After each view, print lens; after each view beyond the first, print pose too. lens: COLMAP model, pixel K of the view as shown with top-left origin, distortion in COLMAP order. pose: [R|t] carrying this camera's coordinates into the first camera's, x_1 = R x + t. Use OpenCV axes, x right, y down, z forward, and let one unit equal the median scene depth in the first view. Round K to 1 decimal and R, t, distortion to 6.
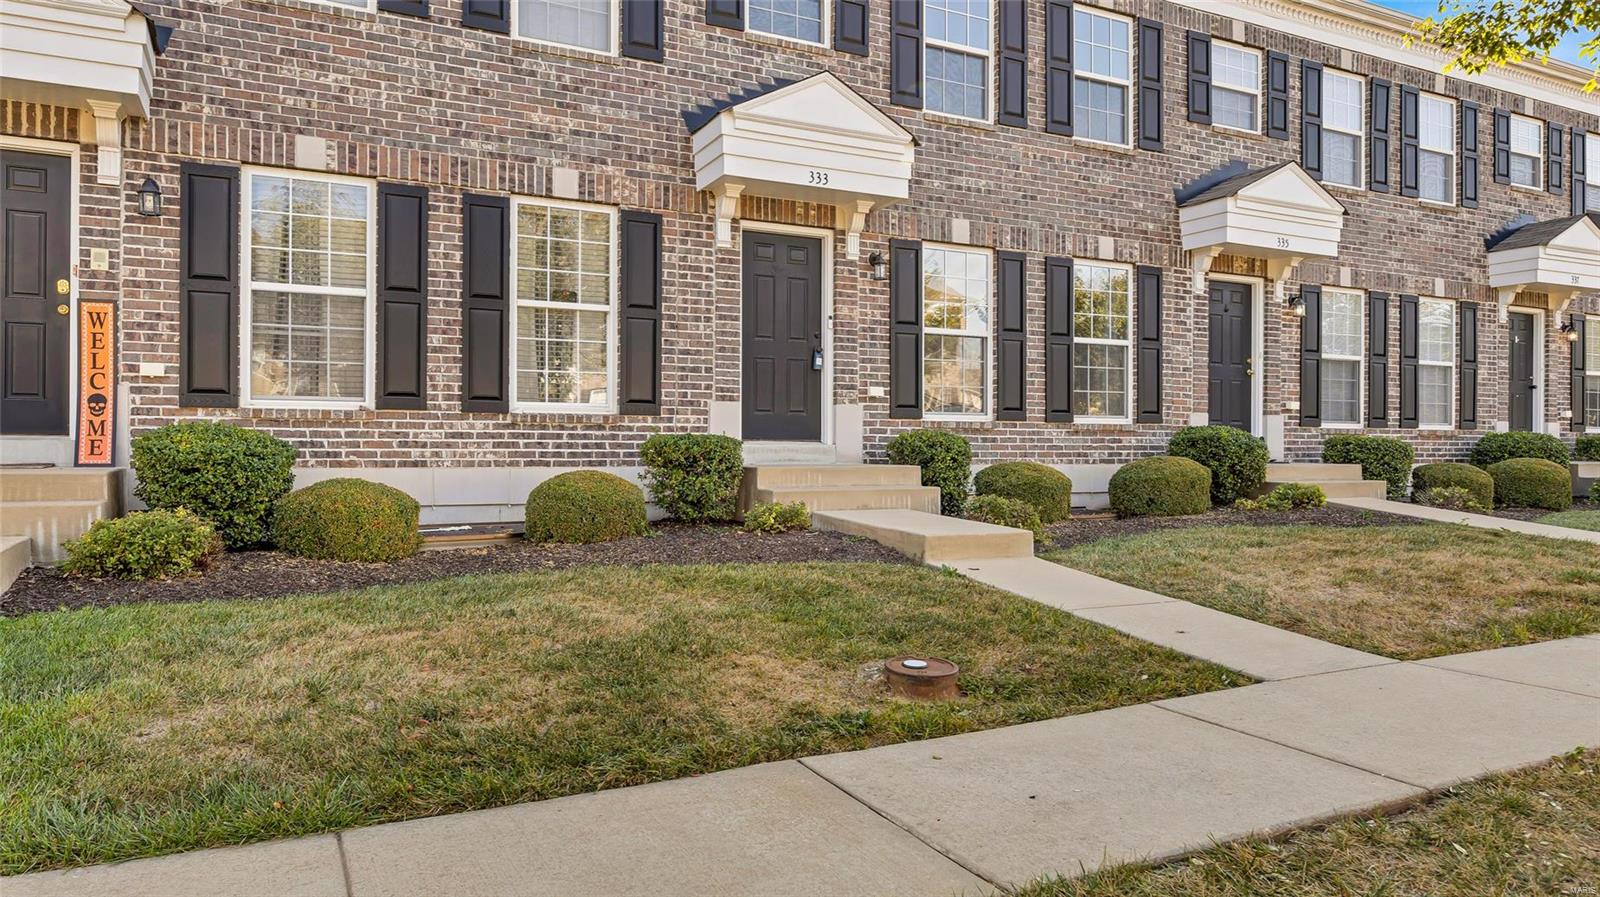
lens RADIAL K [[1040.9, 0, 808.1], [0, 1040.9, 441.7], [0, 0, 1]] dist [0.000463, 0.000122]
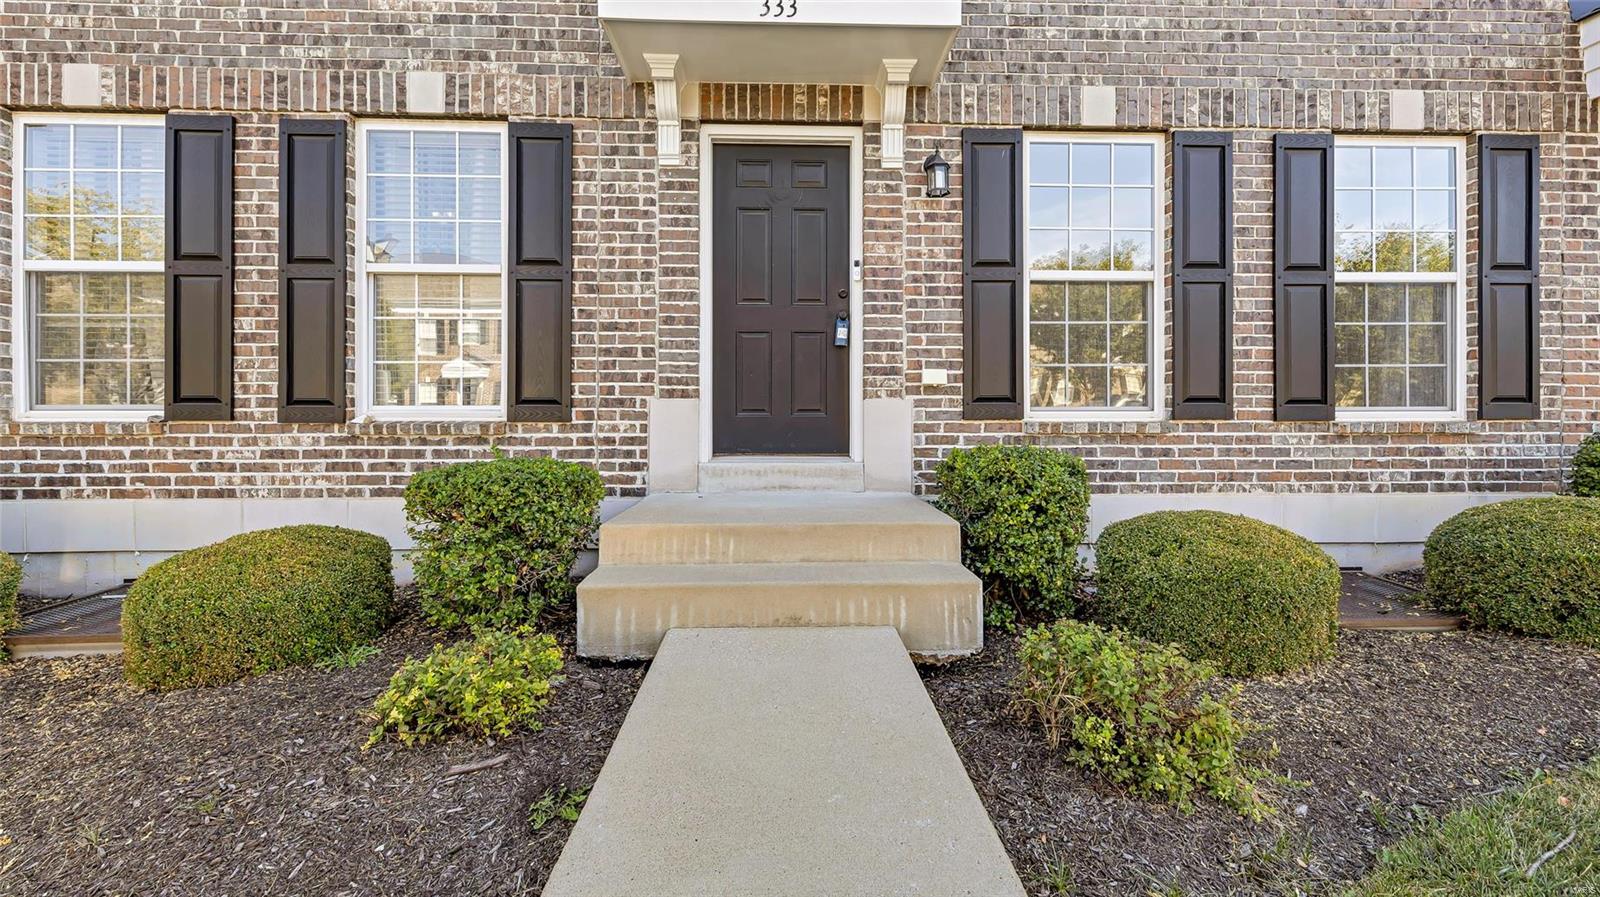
lens RADIAL K [[623.2, 0, 801.7], [0, 623.2, 417.2], [0, 0, 1]] dist [0.004855, -0.000001]
pose [[0.906271, -0.004140, -0.422677, 0.164517], [0.006091, 0.999976, 0.003265, -0.028282], [0.422654, -0.005533, 0.906274, 0.689036]]
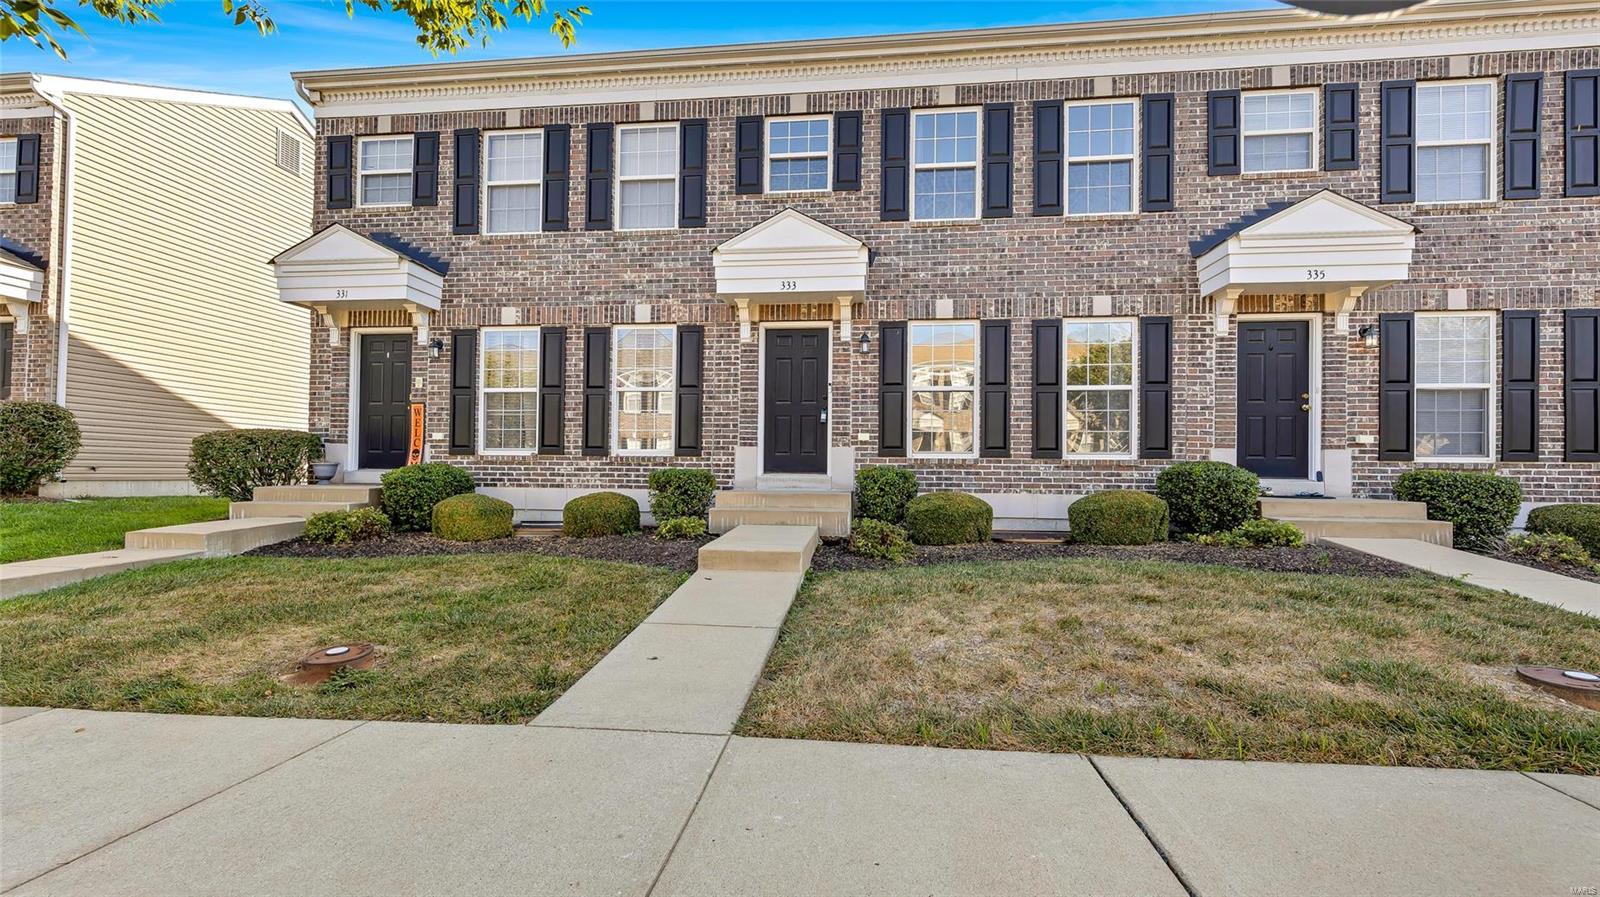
lens RADIAL K [[665.7, 0, 803.0], [0, 665.7, 468.4], [0, 0, 1]] dist [0.003028, 0.000151]
pose [[0.833131, -0.003070, -0.553068, 0.519132], [-0.004406, 0.999916, -0.012187, 0.003548], [0.553059, 0.012590, 0.833047, 0.264976]]
